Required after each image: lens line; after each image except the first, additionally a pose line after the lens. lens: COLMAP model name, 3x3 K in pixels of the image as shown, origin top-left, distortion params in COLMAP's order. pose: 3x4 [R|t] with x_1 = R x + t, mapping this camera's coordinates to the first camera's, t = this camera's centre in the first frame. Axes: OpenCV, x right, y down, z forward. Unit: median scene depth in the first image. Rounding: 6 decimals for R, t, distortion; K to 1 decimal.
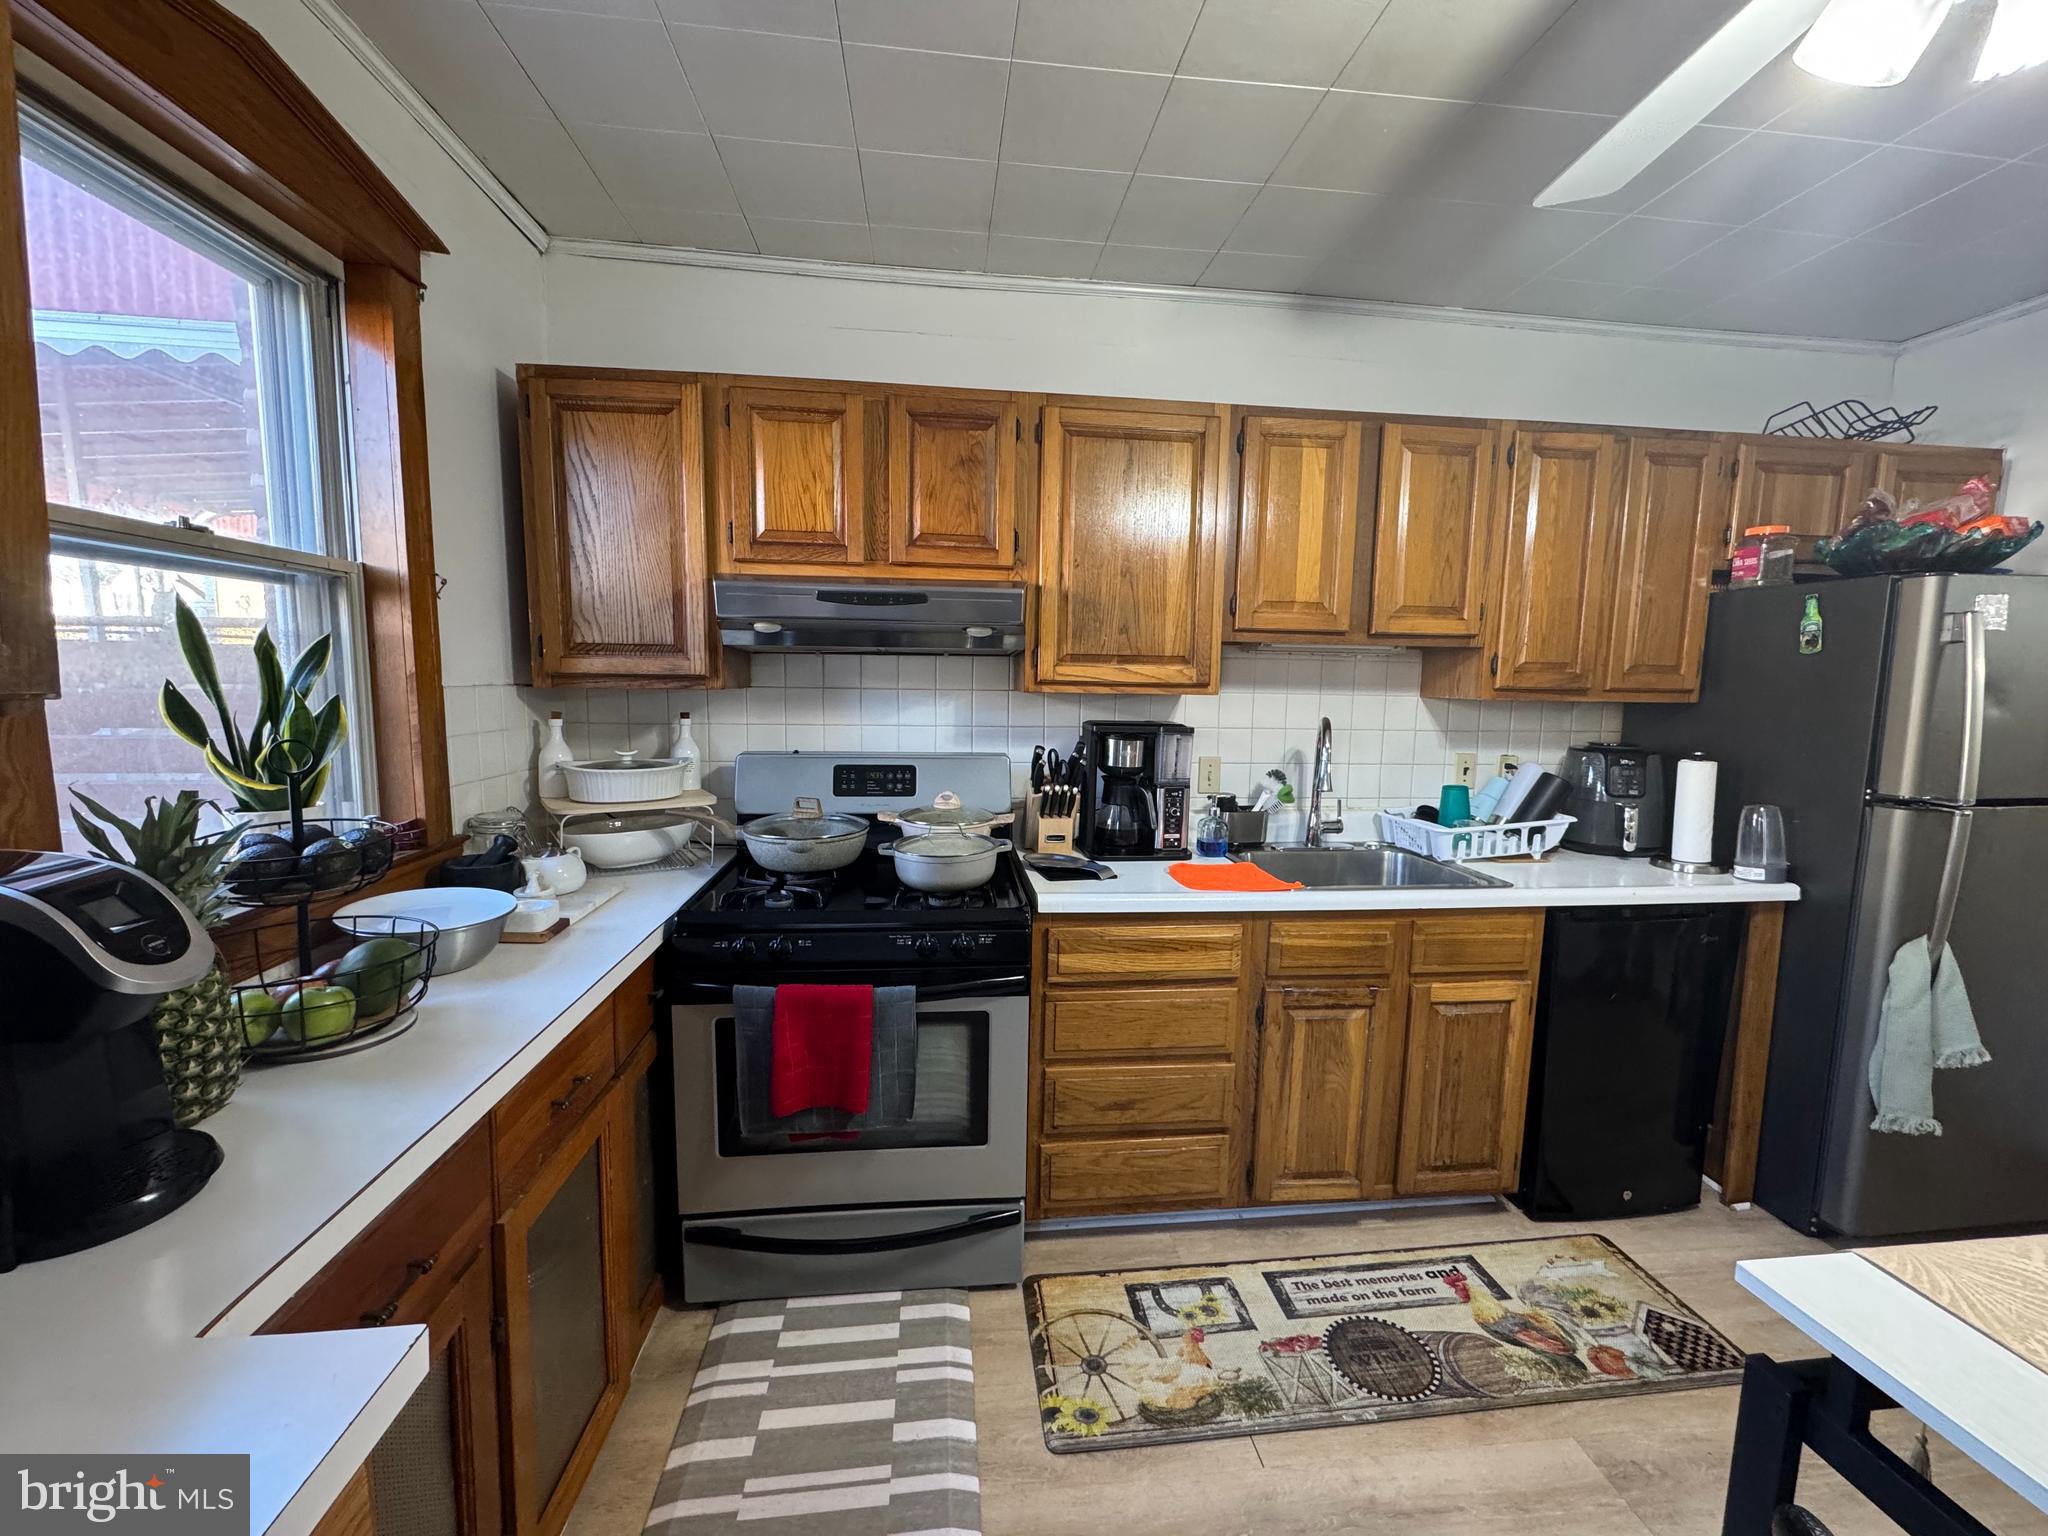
lens RADIAL K [[820.2, 0, 1028.2], [0, 820.2, 761.5], [0, 0, 1]] dist [-0.003204, 0.000716]
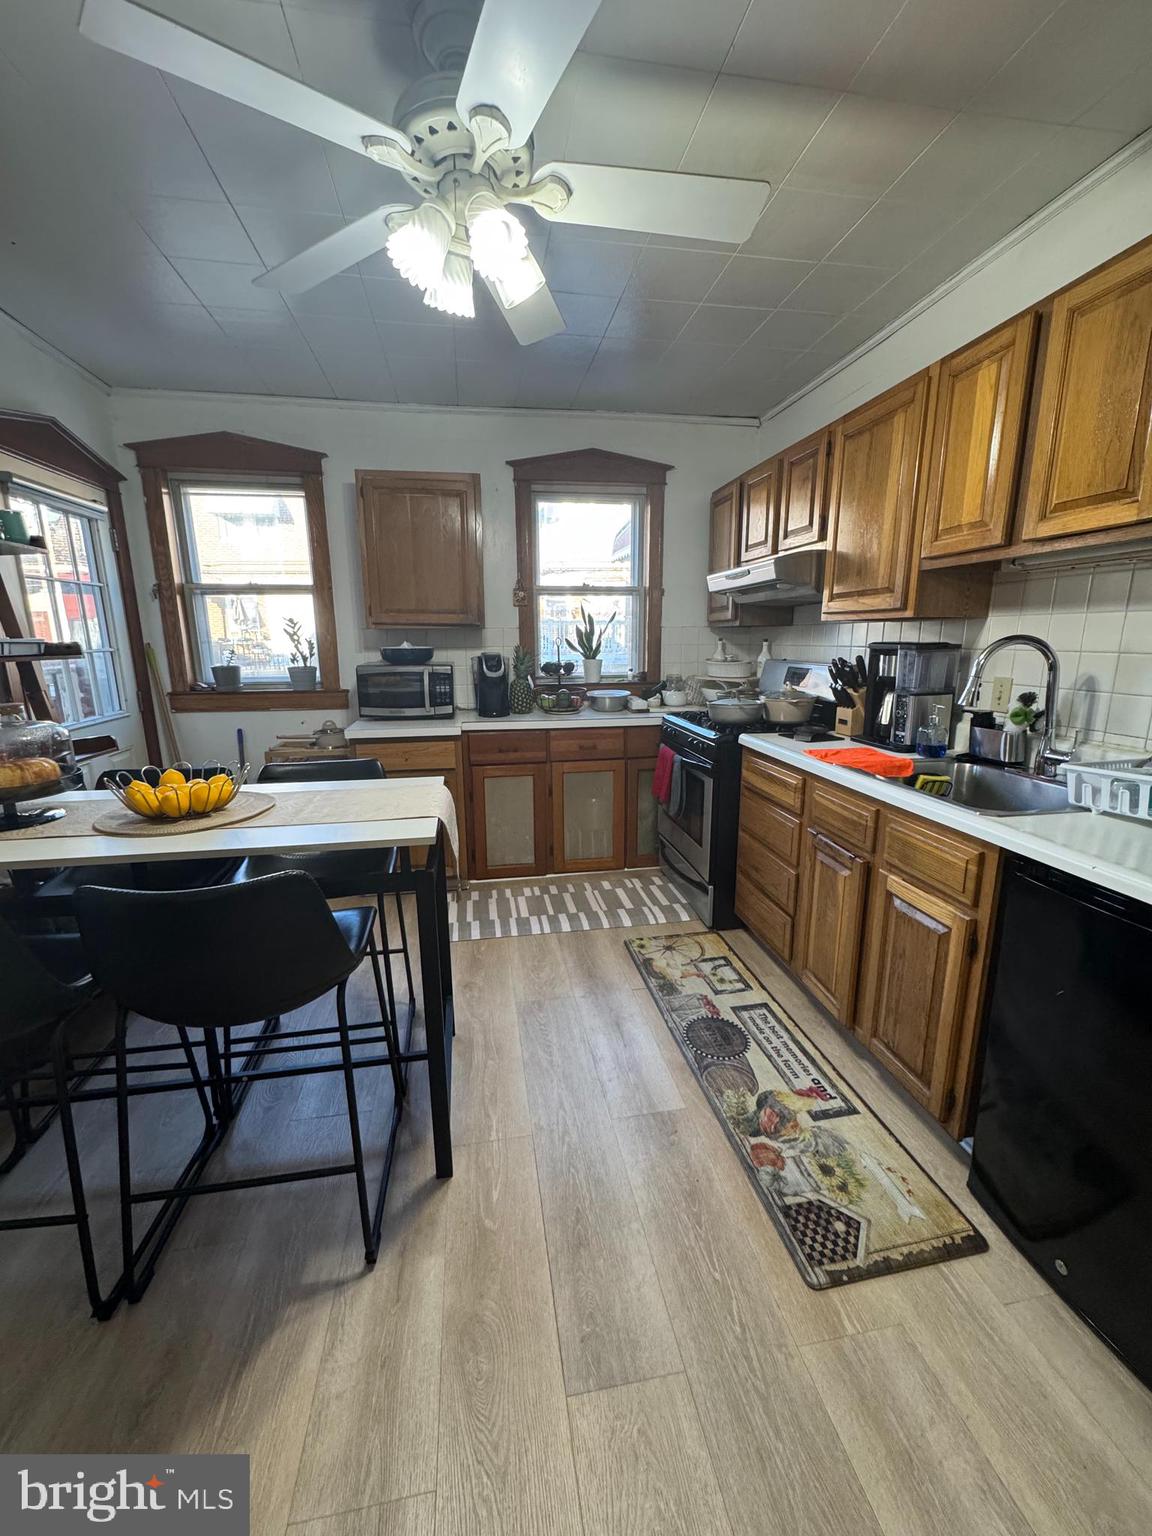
lens RADIAL K [[615.2, 0, 573.6], [0, 615.2, 772.4], [0, 0, 1]] dist [-0.003204, 0.000716]
pose [[0.053452, 0.198284, -0.978686, 1.379923], [-0.100980, 0.976136, 0.192253, 0.022911], [0.993451, 0.088552, 0.072200, 0.553909]]
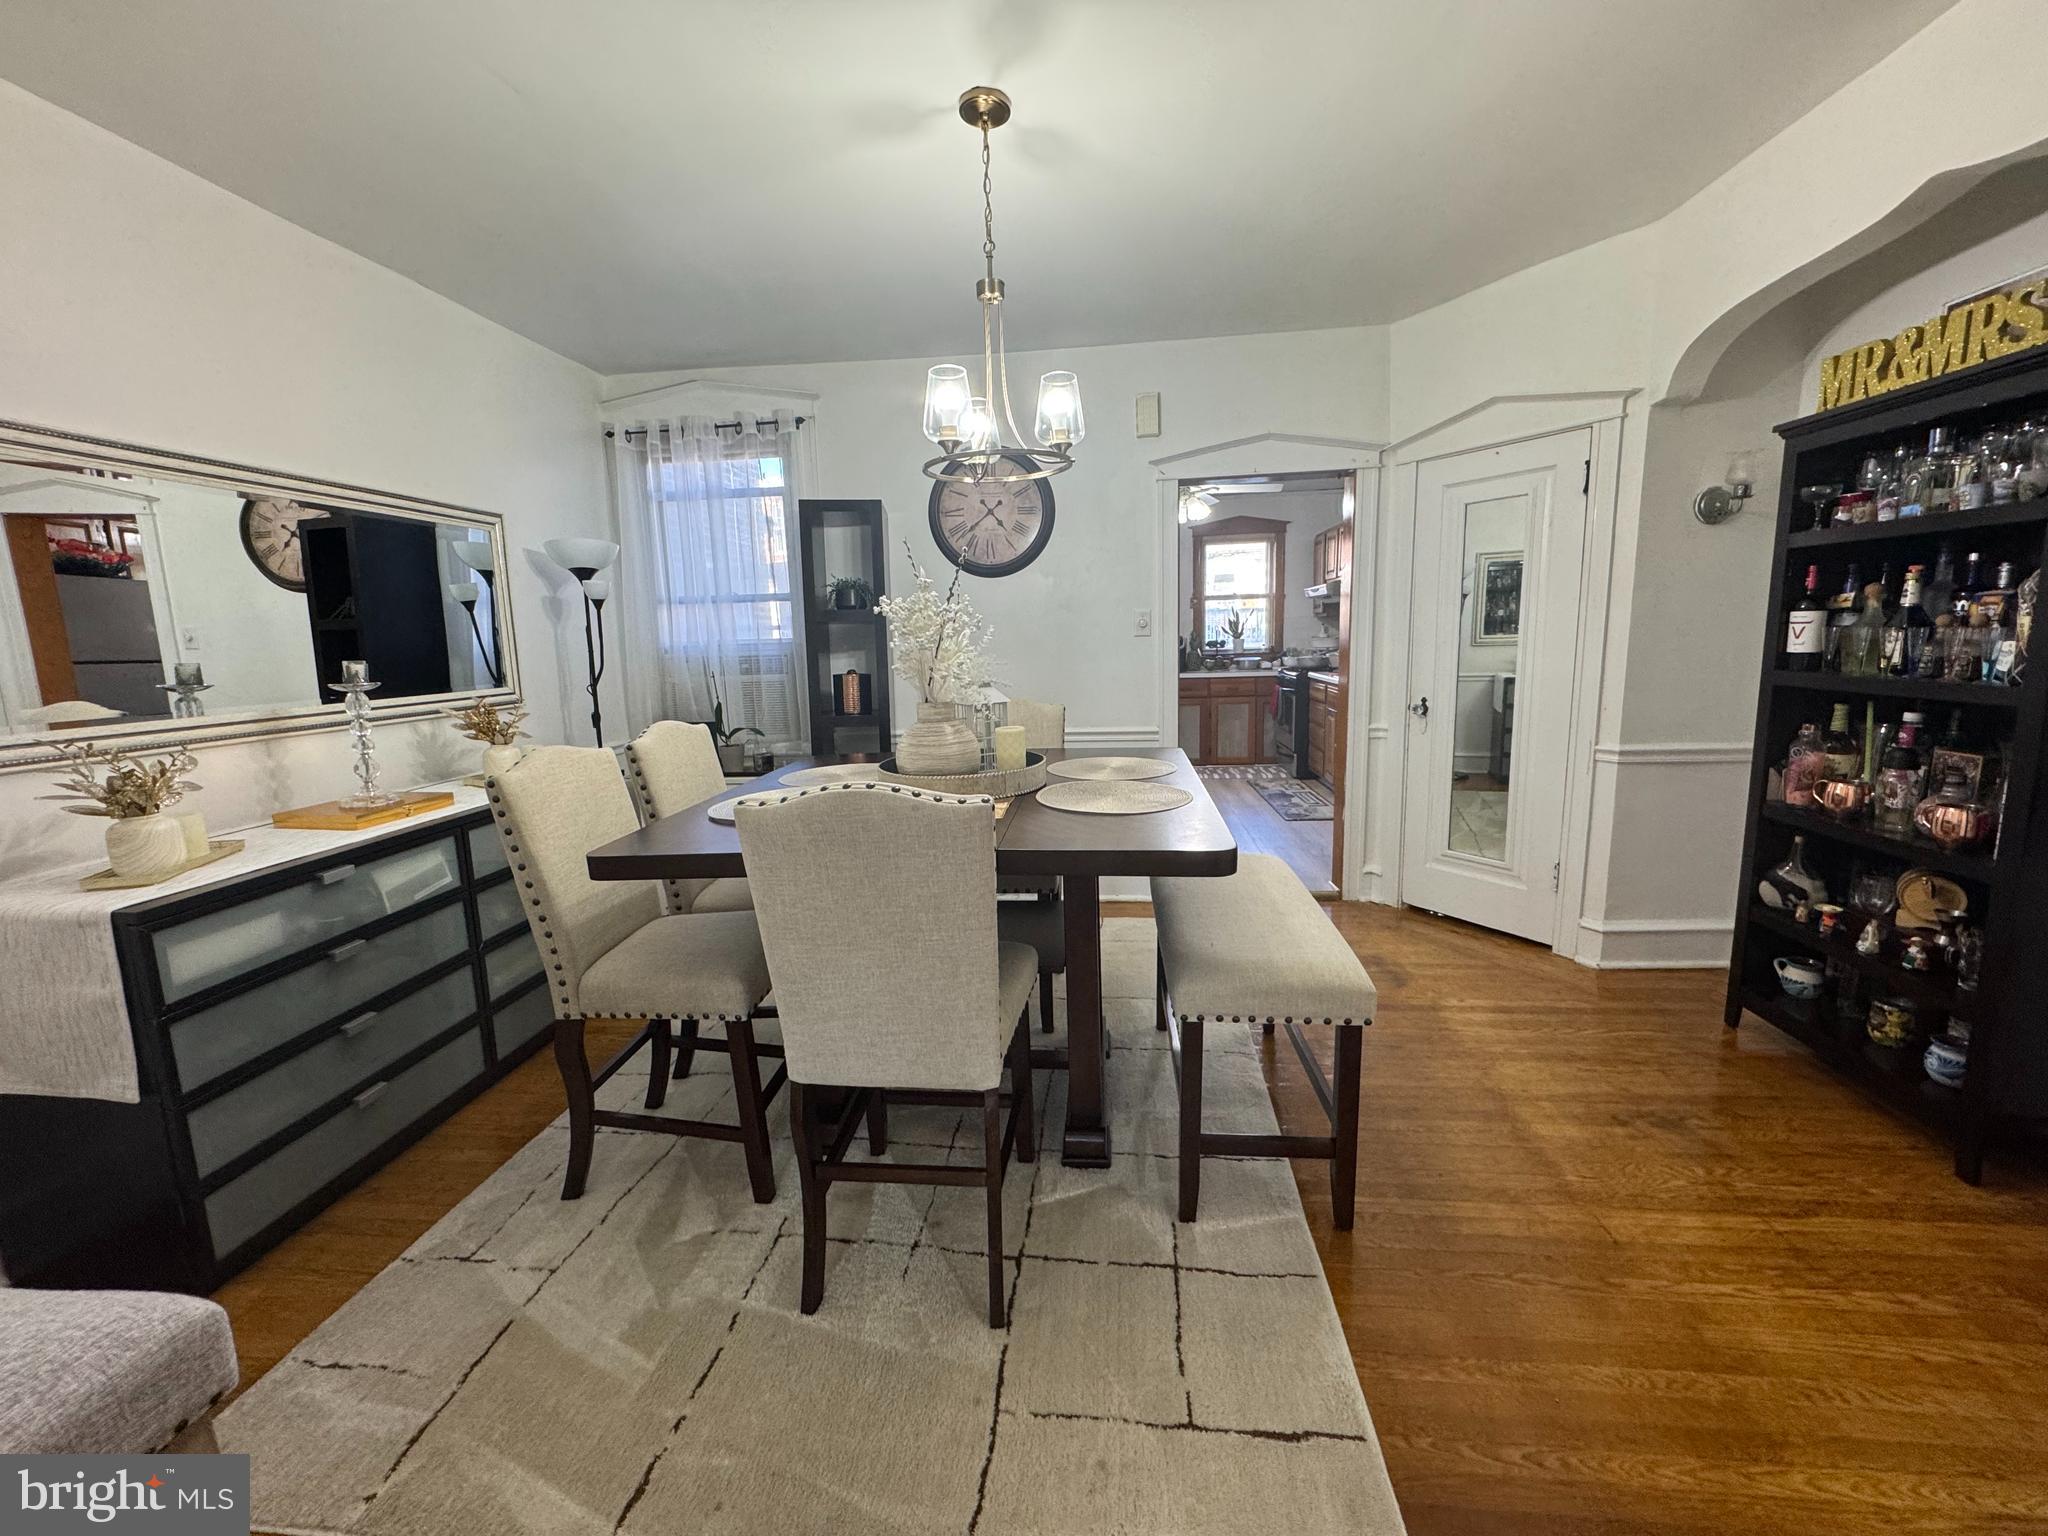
lens RADIAL K [[820.2, 0, 1025.6], [0, 820.2, 754.9], [0, 0, 1]] dist [-0.003204, 0.000716]
pose [[-0.209285, 0.131086, -0.969028, 3.860764], [-0.080625, 0.985287, 0.150698, 0.084775], [0.974525, 0.109667, -0.195637, 0.545444]]
